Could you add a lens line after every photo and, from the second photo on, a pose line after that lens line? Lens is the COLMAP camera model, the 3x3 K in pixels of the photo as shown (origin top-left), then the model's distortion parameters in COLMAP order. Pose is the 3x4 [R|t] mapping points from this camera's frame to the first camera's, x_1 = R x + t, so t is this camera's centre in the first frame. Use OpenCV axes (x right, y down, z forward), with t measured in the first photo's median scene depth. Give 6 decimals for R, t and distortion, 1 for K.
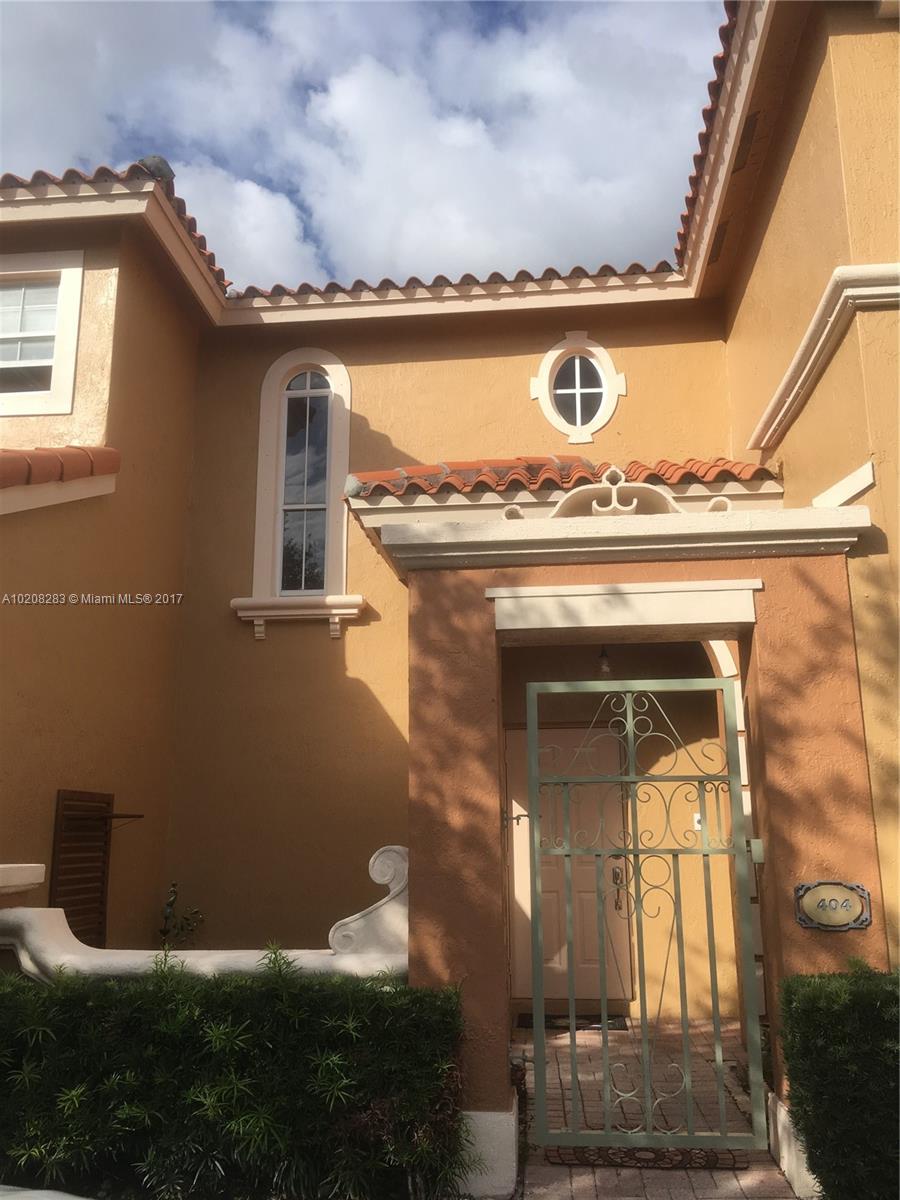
lens RADIAL K [[1022.6, 0, 475.5], [0, 1022.6, 604.0], [0, 0, 1]] dist [0.072085, -0.084285]
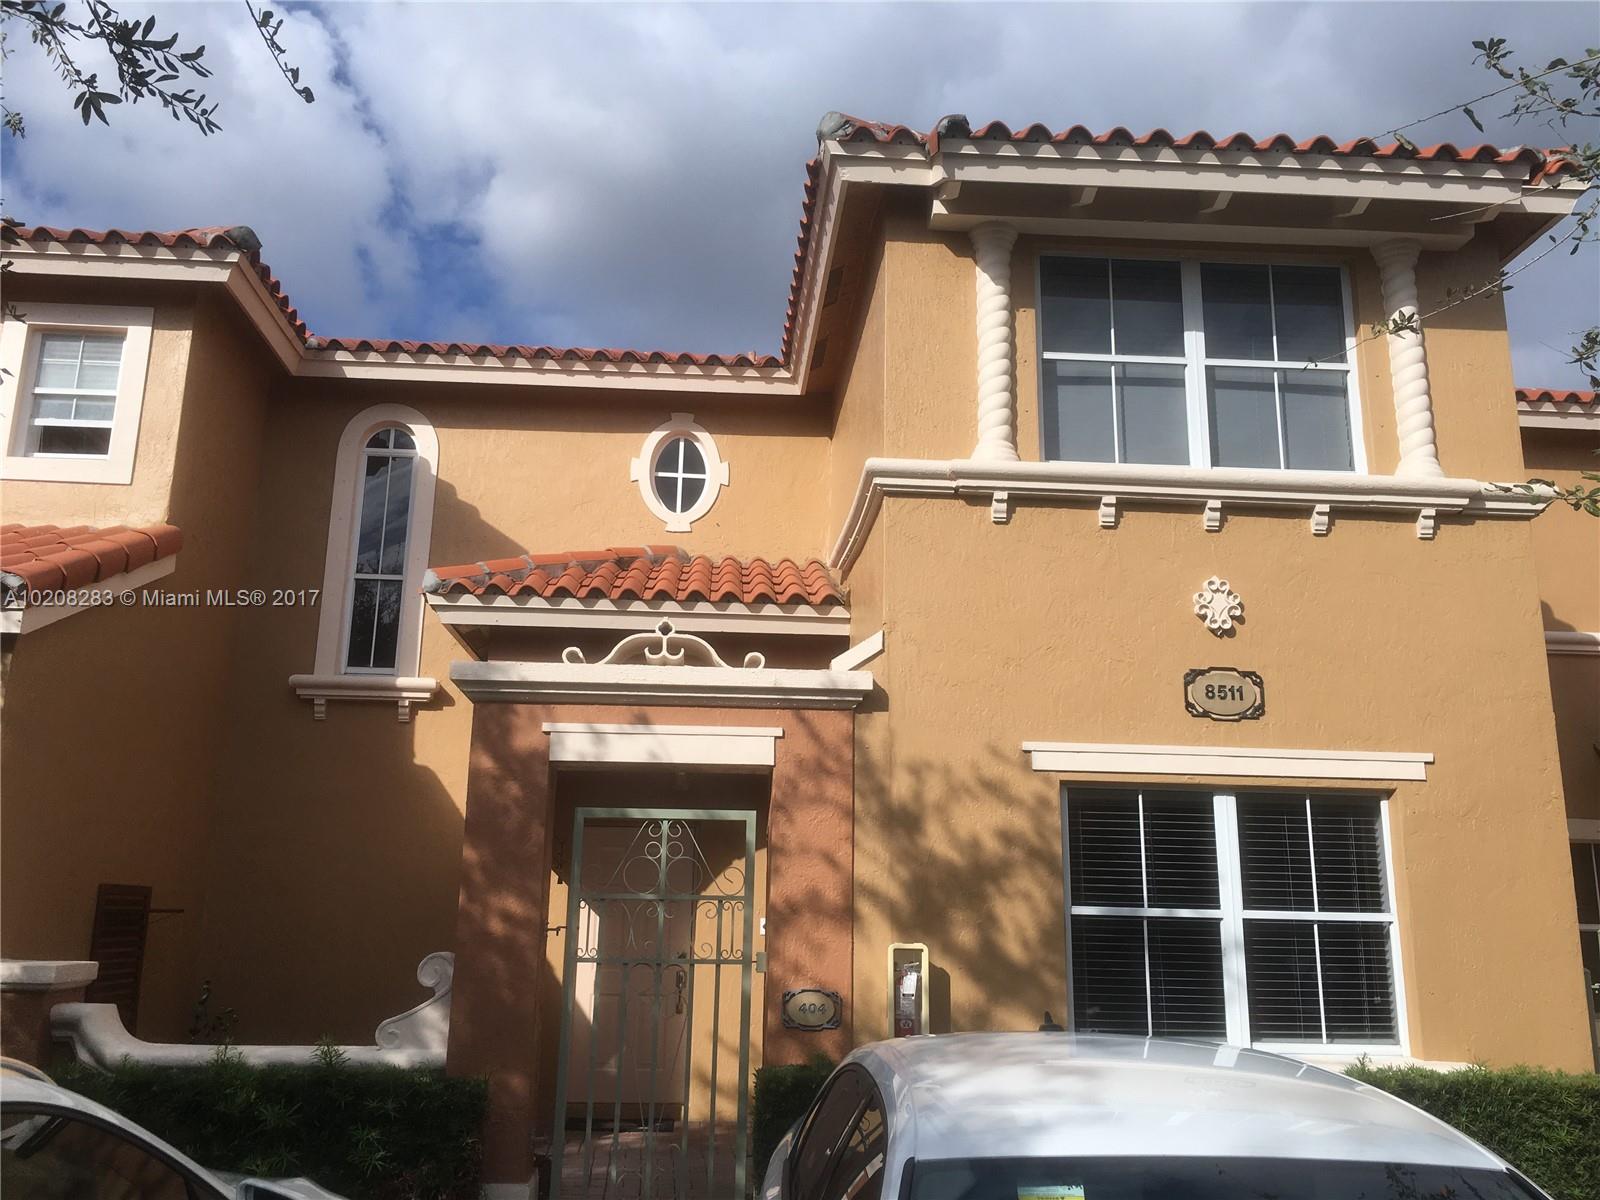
lens RADIAL K [[1335.4, 0, 800.0], [0, 1335.4, 600.0], [0, 0, 1]] dist [0.078564, -0.074989]
pose [[0.987654, 0.061338, 0.144141, 0.043920], [-0.059653, 0.998091, -0.015985, -0.091919], [-0.144847, 0.007189, 0.989428, -0.318960]]
